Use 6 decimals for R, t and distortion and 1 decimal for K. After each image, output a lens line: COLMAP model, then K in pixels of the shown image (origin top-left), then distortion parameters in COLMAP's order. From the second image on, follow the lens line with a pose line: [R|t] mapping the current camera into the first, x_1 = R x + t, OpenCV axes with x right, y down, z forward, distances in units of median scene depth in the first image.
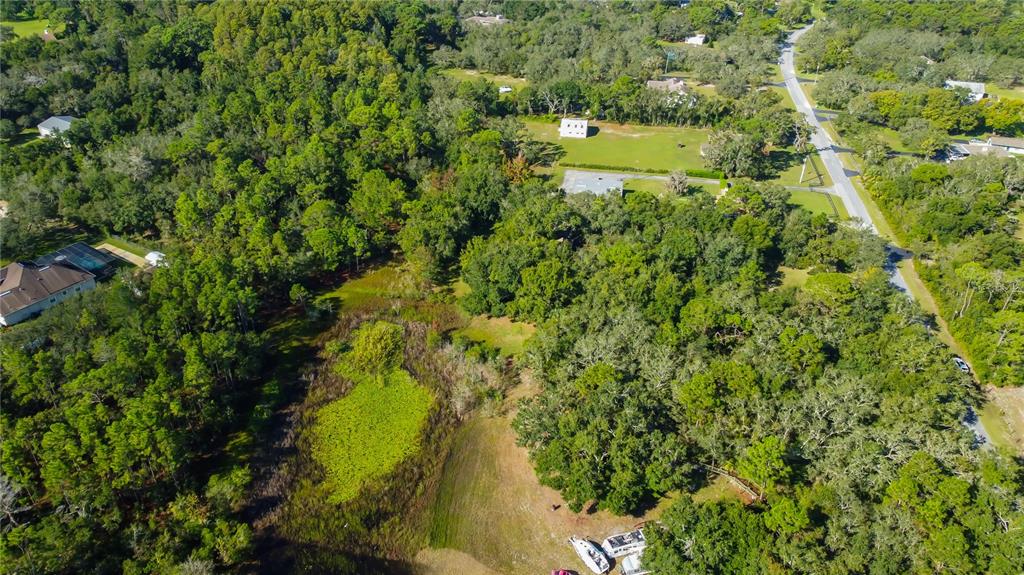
lens RADIAL K [[778.3, 0, 508.8], [0, 778.3, 286.0], [0, 0, 1]] dist [0.003372, 0.031424]
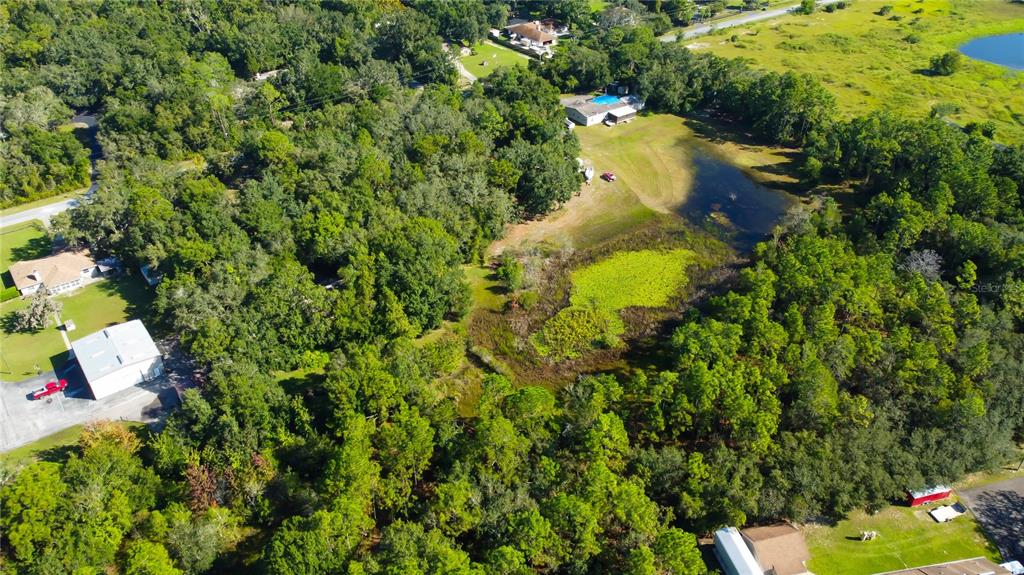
lens RADIAL K [[778.3, 0, 508.8], [0, 778.3, 286.0], [0, 0, 1]] dist [0.003372, 0.031424]
pose [[-0.712044, -0.415751, 0.565813, -0.676592], [0.365790, 0.468201, 0.804354, -0.797028], [-0.599325, 0.779704, -0.181302, 1.251895]]
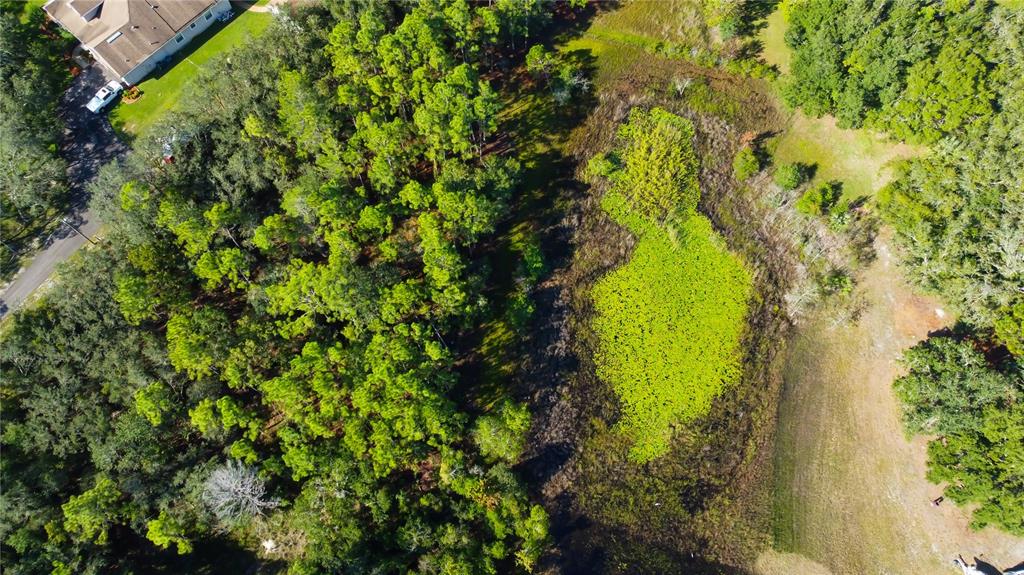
lens RADIAL K [[778.3, 0, 508.8], [0, 778.3, 286.0], [0, 0, 1]] dist [0.003372, 0.031424]
pose [[0.994399, 0.096383, -0.043363, -0.277357], [-0.051204, 0.798275, 0.600112, -0.256719], [0.092456, -0.594531, 0.798740, 0.398680]]
